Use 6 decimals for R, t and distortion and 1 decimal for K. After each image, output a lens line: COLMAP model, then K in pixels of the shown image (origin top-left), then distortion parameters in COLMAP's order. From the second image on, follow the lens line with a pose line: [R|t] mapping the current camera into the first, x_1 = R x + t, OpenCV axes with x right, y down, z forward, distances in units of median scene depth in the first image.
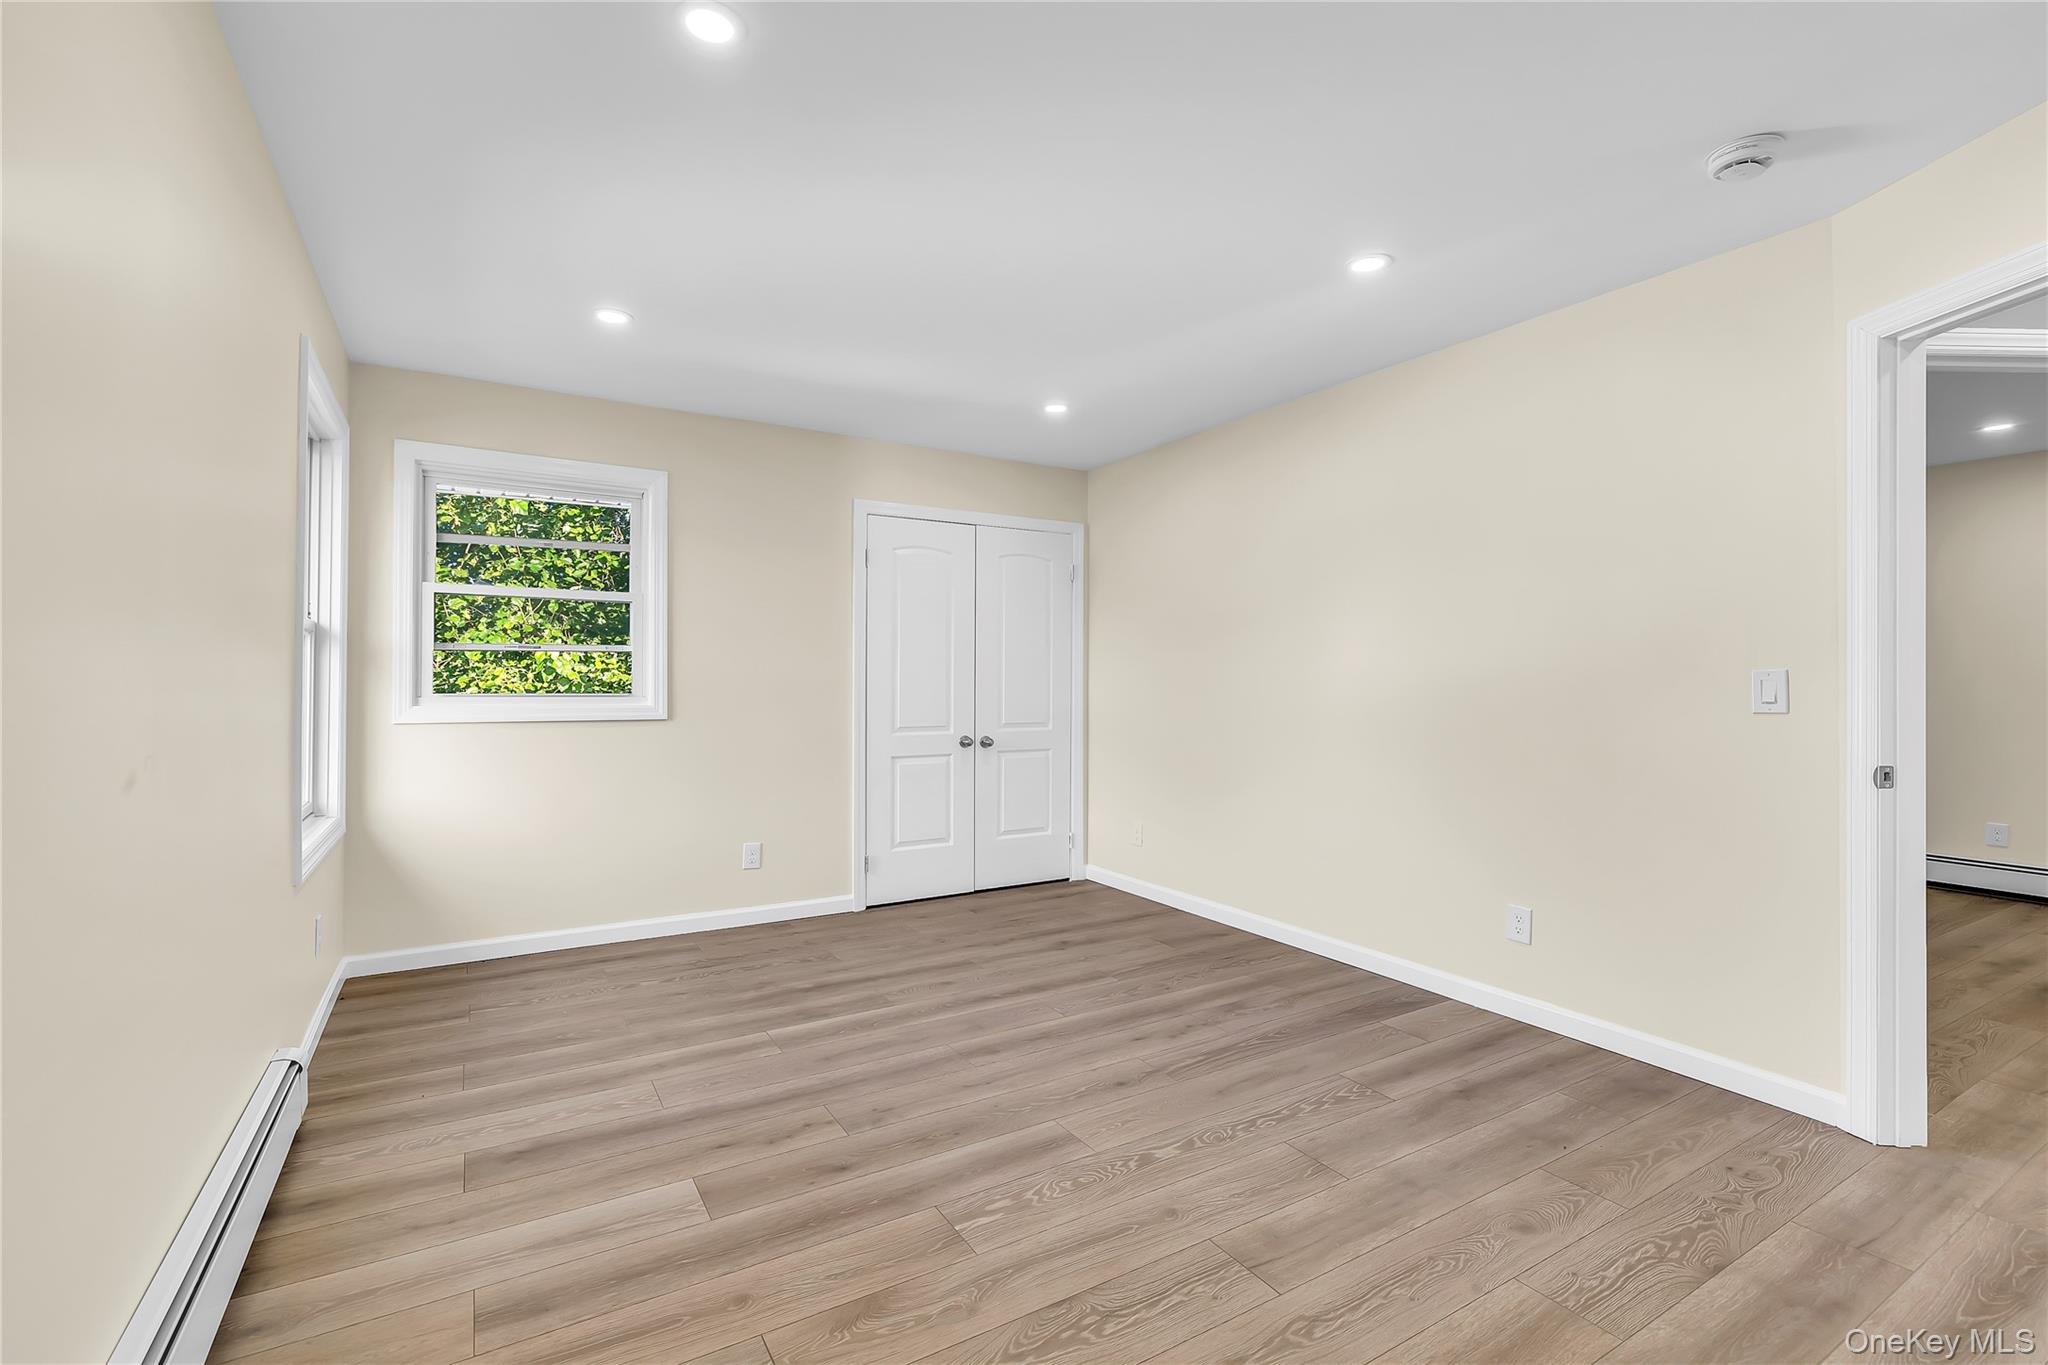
lens RADIAL K [[875.4, 0, 1014.5], [0, 875.4, 674.2], [0, 0, 1]] dist [0.000843, 0.000034]
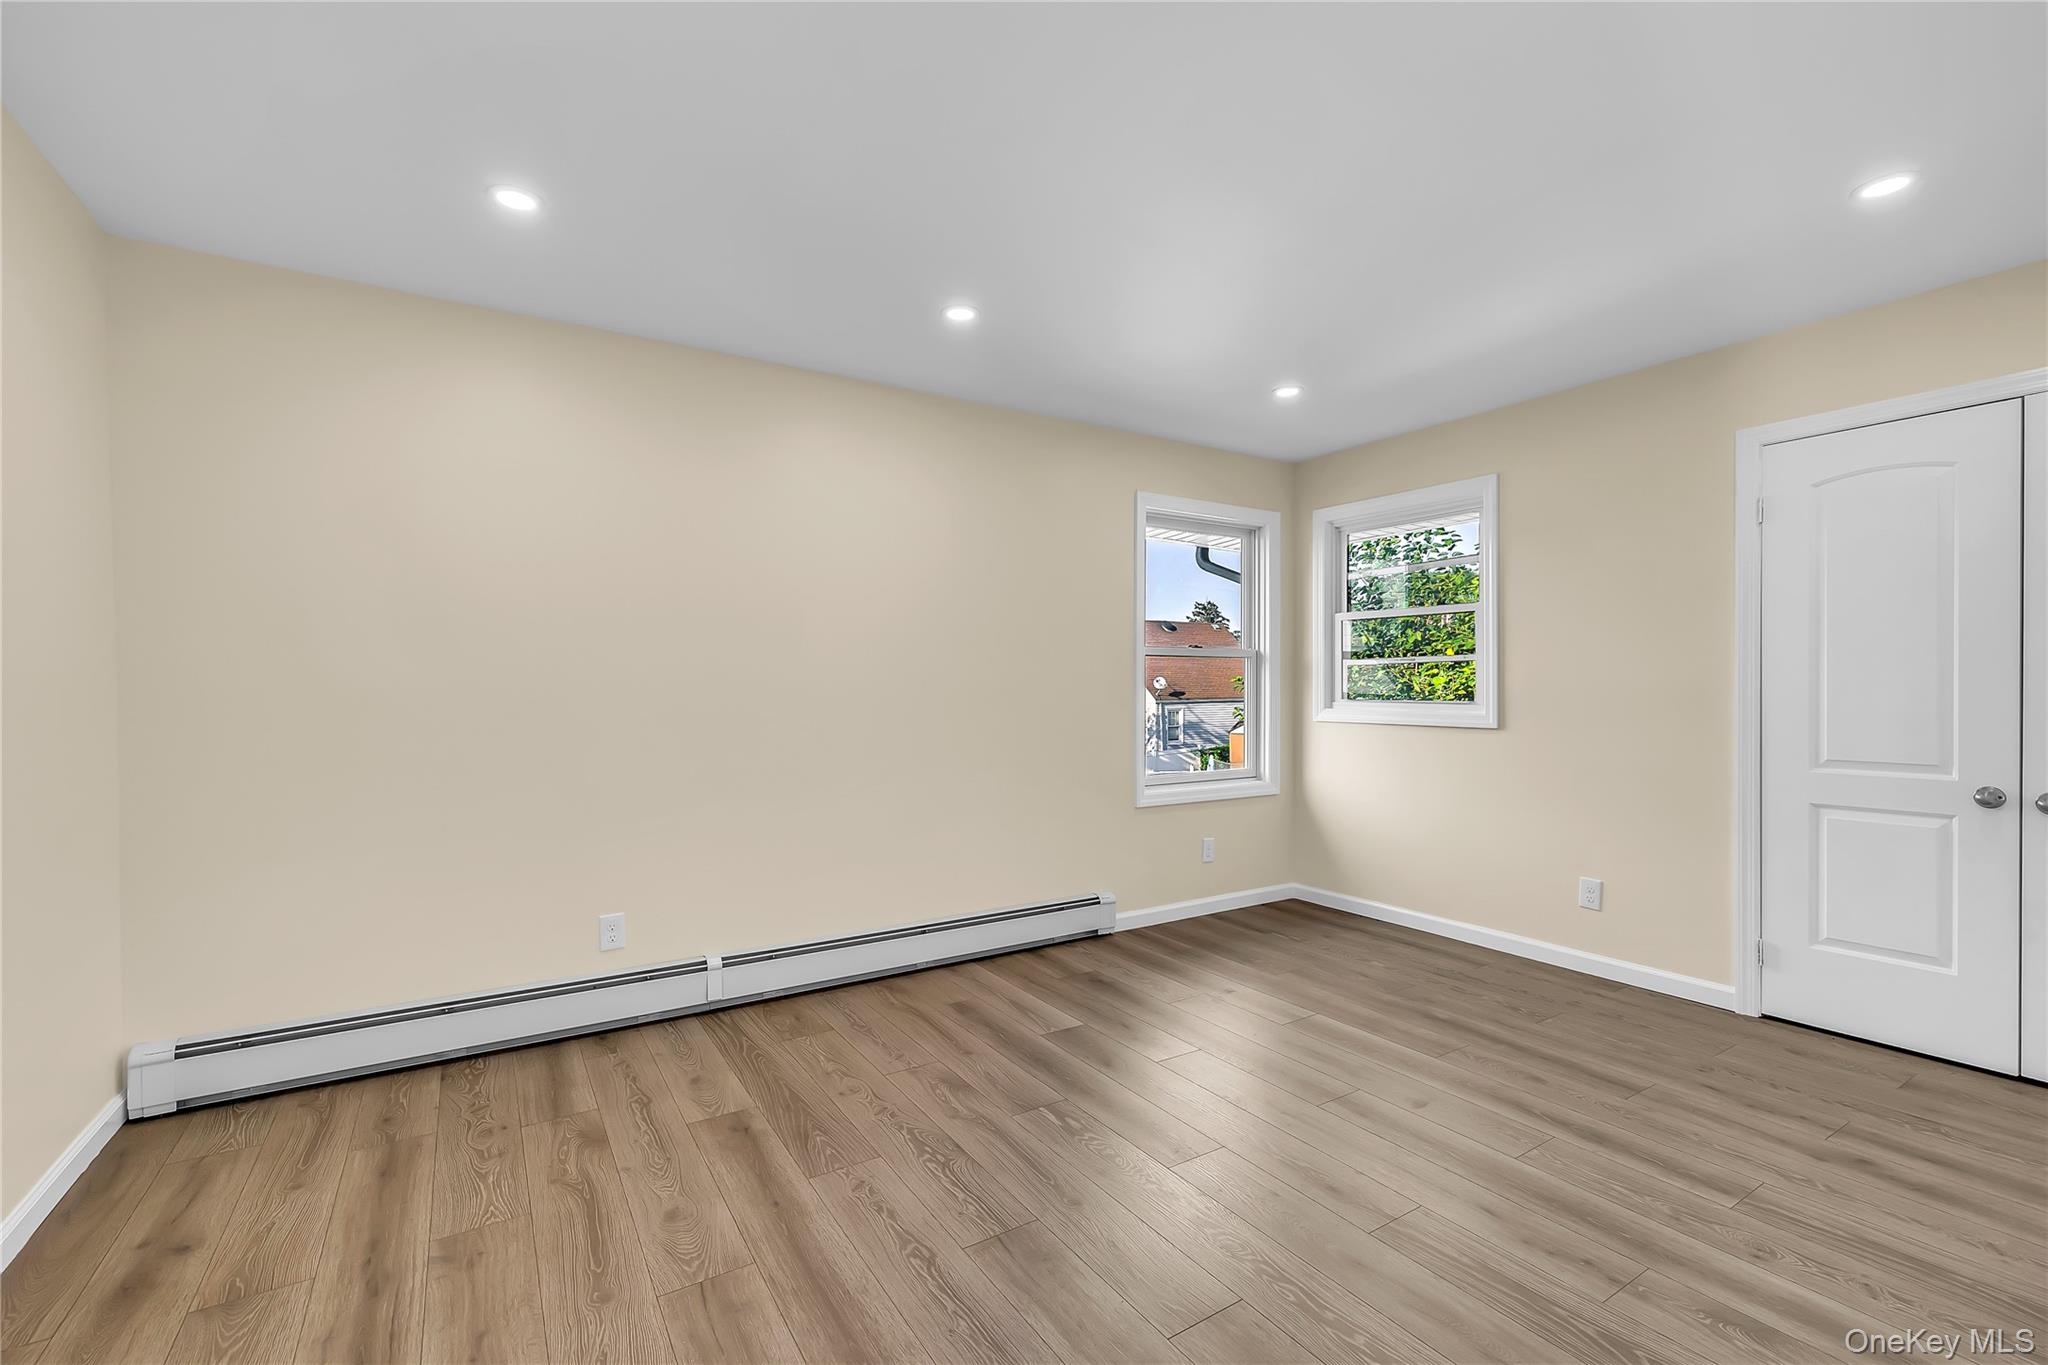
lens RADIAL K [[935.6, 0, 1021.5], [0, 935.6, 695.7], [0, 0, 1]] dist [0.001914, 0.000277]
pose [[0.007227, 0.006346, -0.999954, 0.720046], [0.011808, 0.999910, 0.006431, 0.002466], [0.999904, -0.011854, 0.007151, 0.522736]]
